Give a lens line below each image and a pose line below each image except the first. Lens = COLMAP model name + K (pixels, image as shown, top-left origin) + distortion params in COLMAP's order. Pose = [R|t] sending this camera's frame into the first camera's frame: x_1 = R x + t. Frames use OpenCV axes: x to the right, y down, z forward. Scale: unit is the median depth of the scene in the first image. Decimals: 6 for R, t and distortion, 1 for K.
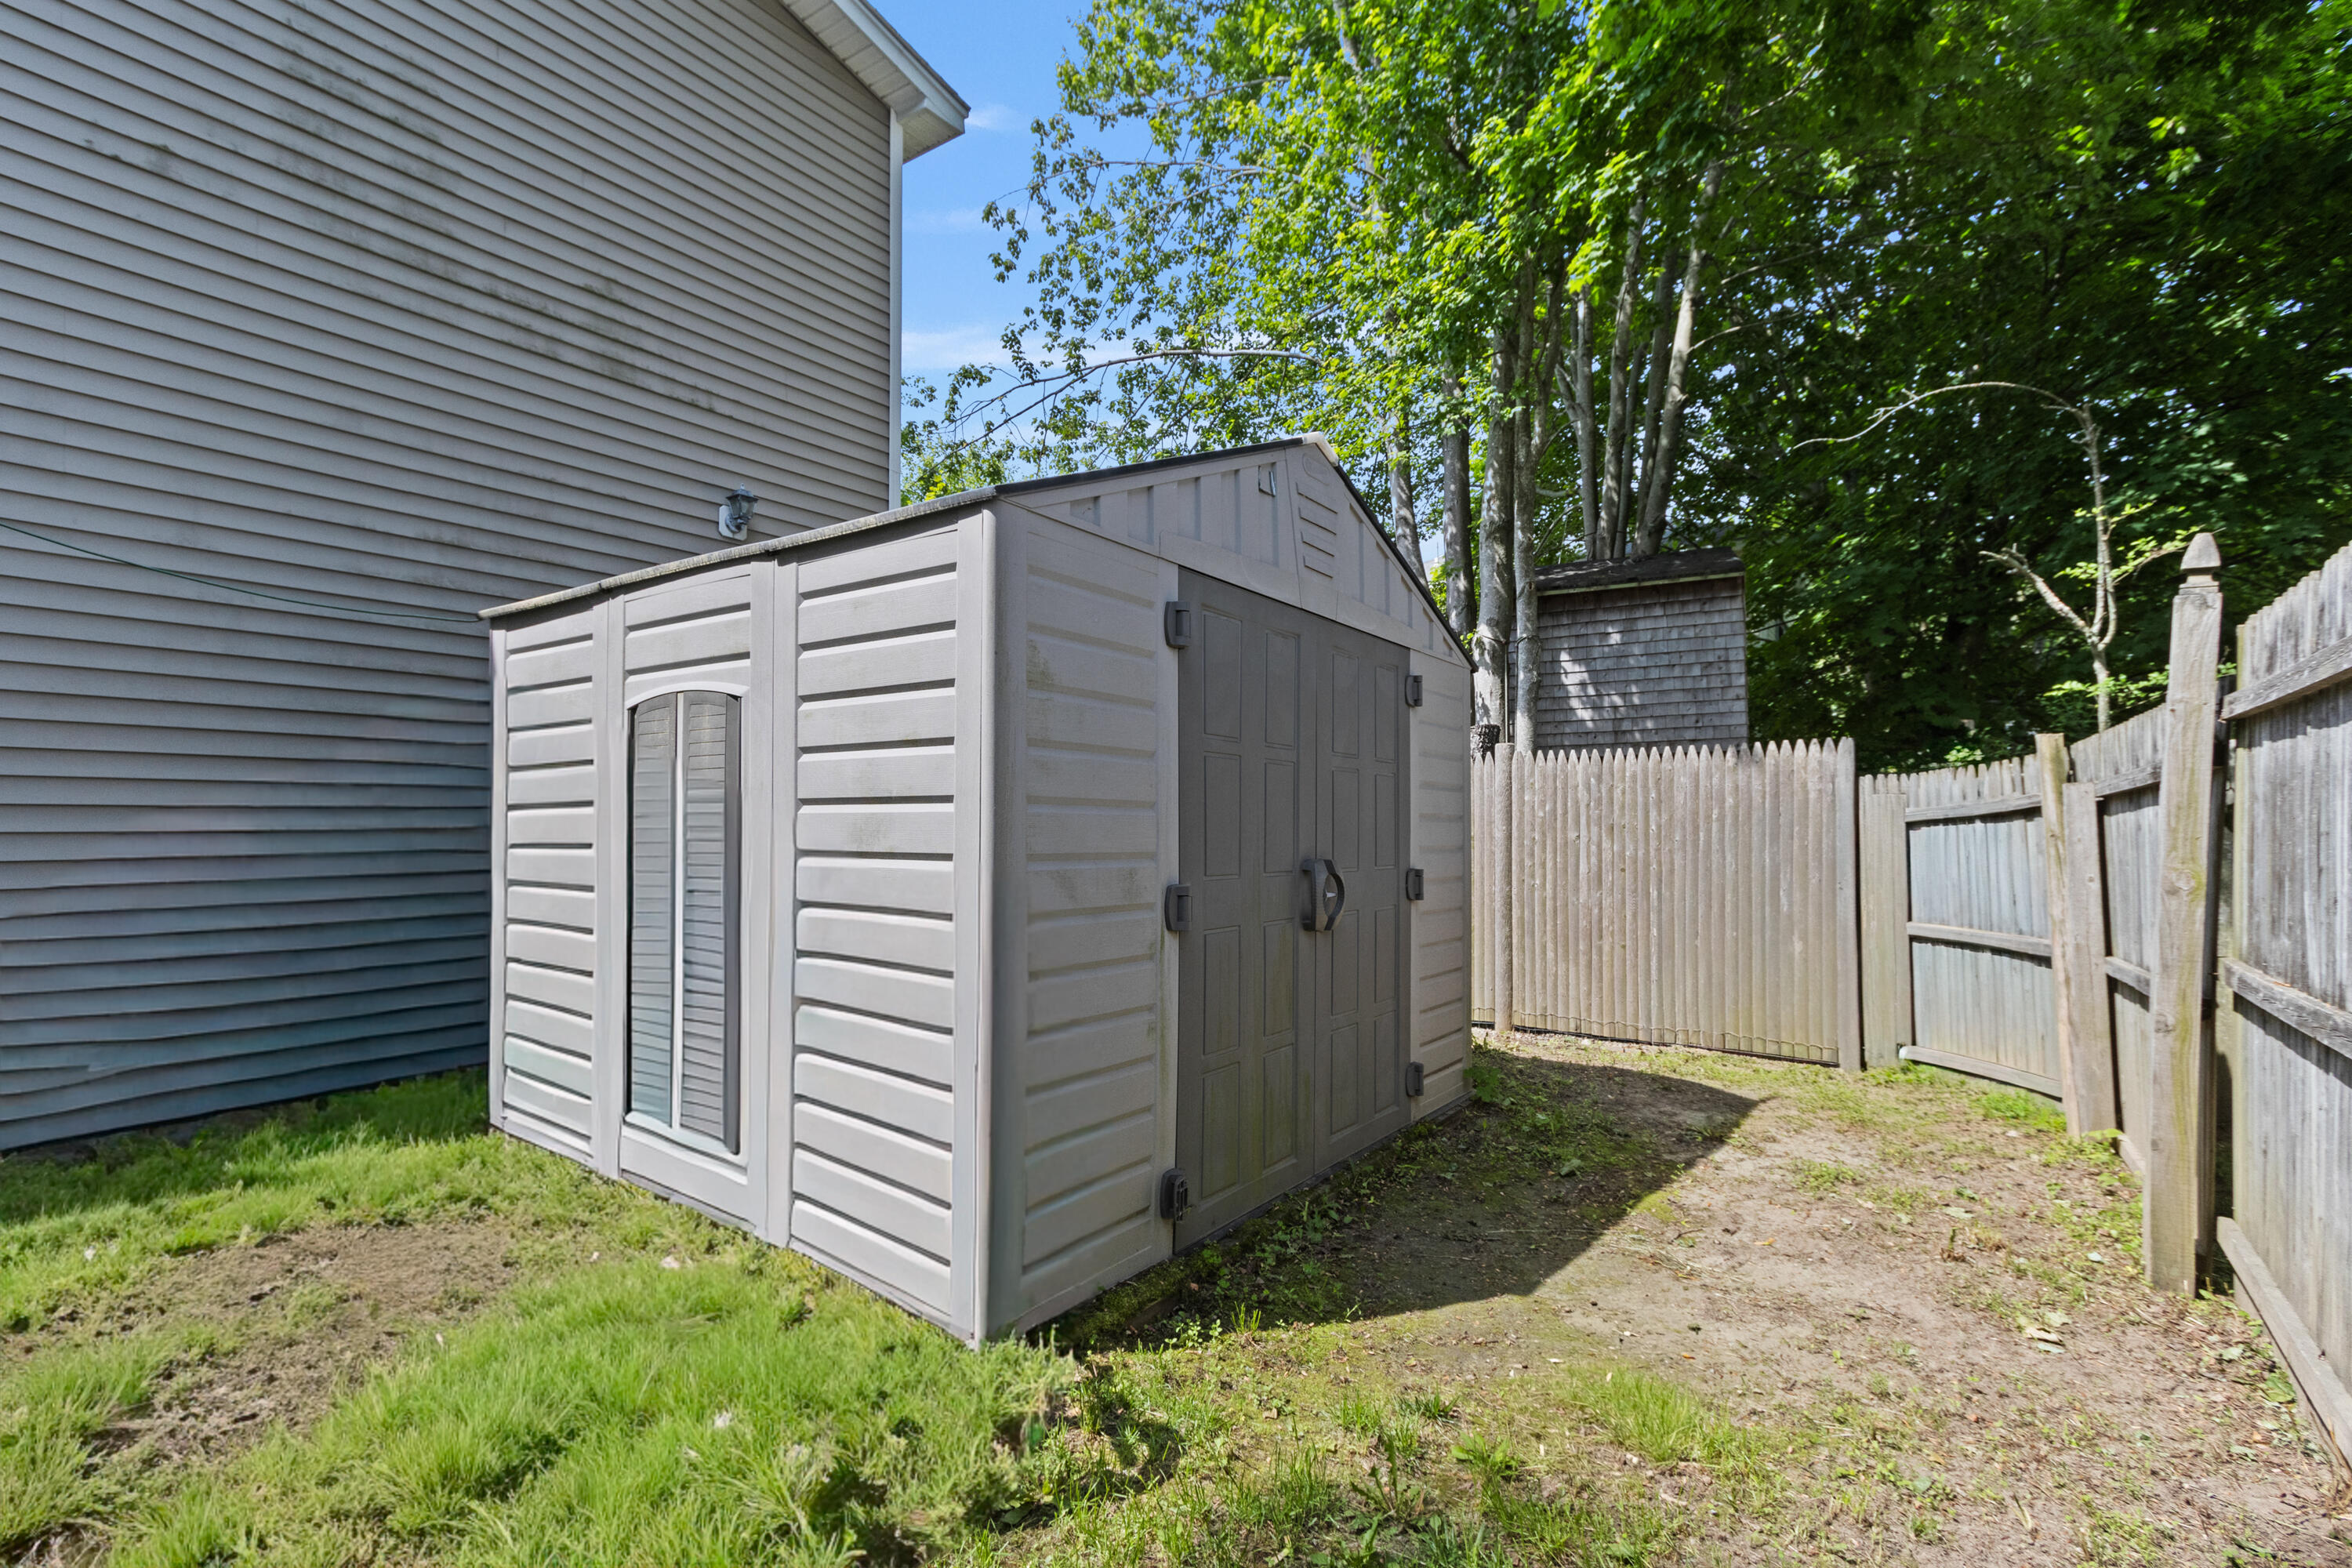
lens RADIAL K [[1076.3, 0, 1165.3], [0, 1076.3, 797.9], [0, 0, 1]] dist [-0.000057, -0.000394]
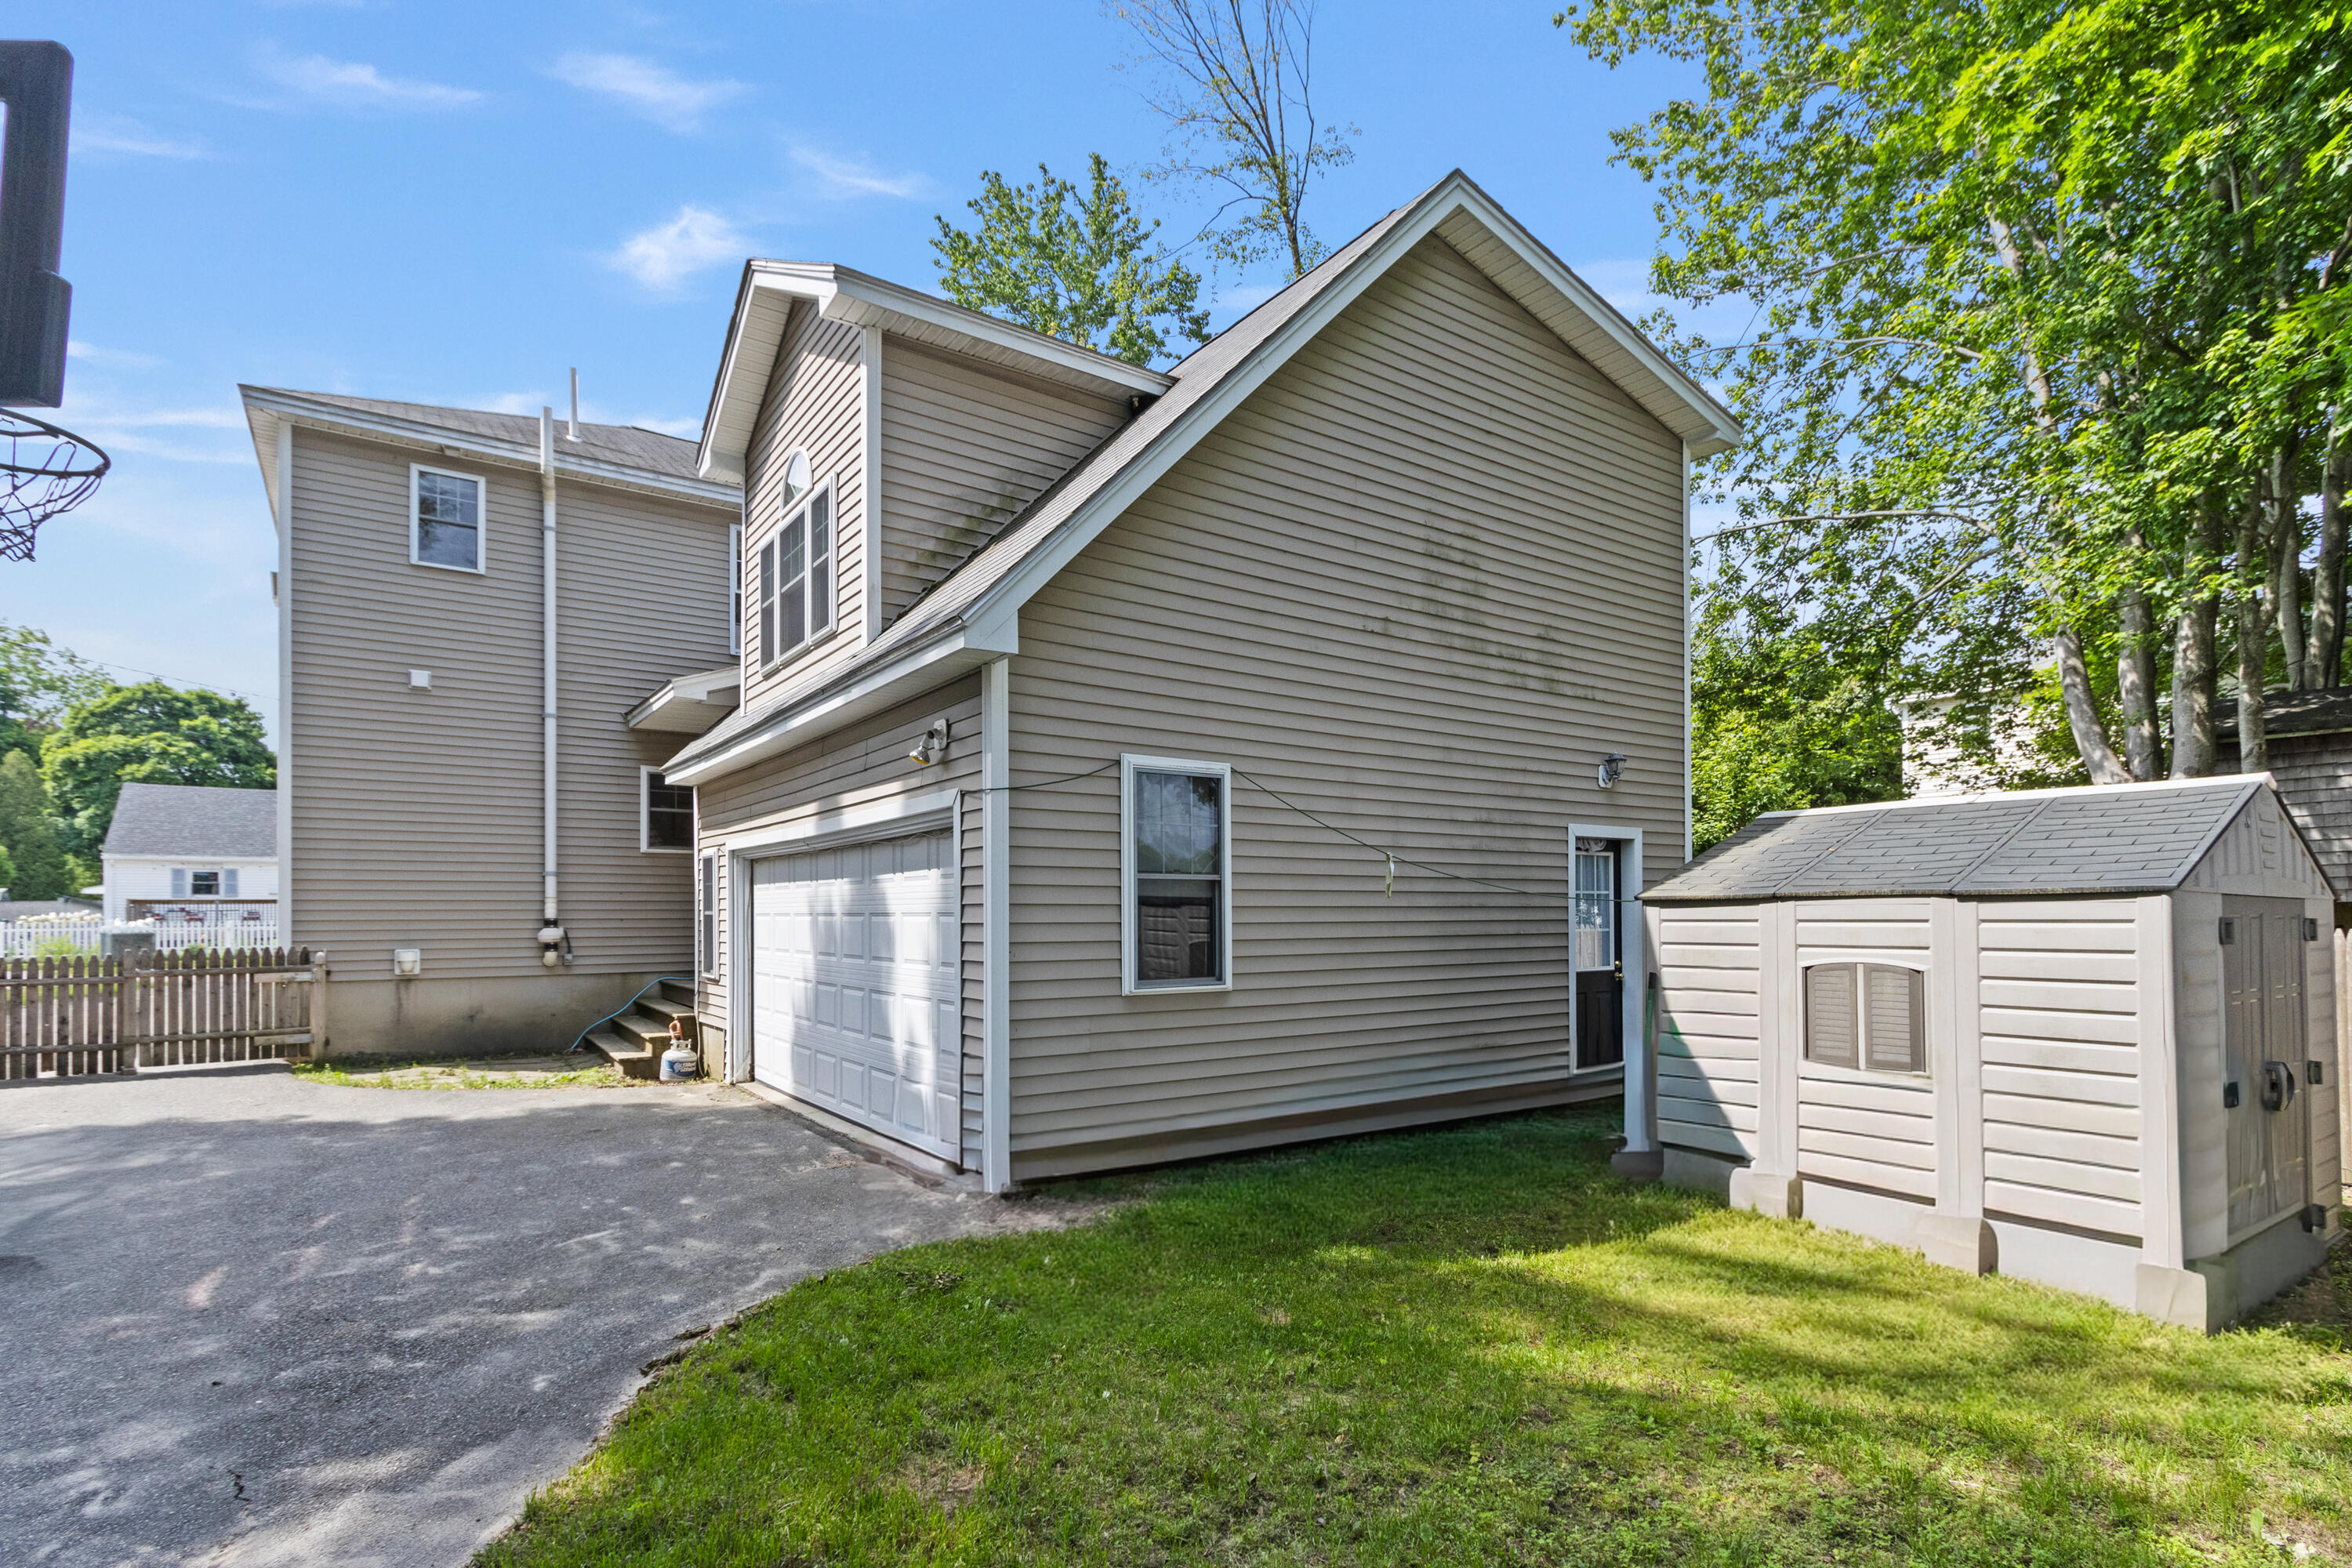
lens RADIAL K [[1076.3, 0, 1253.3], [0, 1076.3, 902.4], [0, 0, 1]] dist [-0.000057, -0.000394]
pose [[0.943823, -0.013190, -0.330187, -0.195886], [0.013741, 0.999905, -0.000664, -0.051292], [0.330164, -0.003910, 0.943915, -0.245554]]
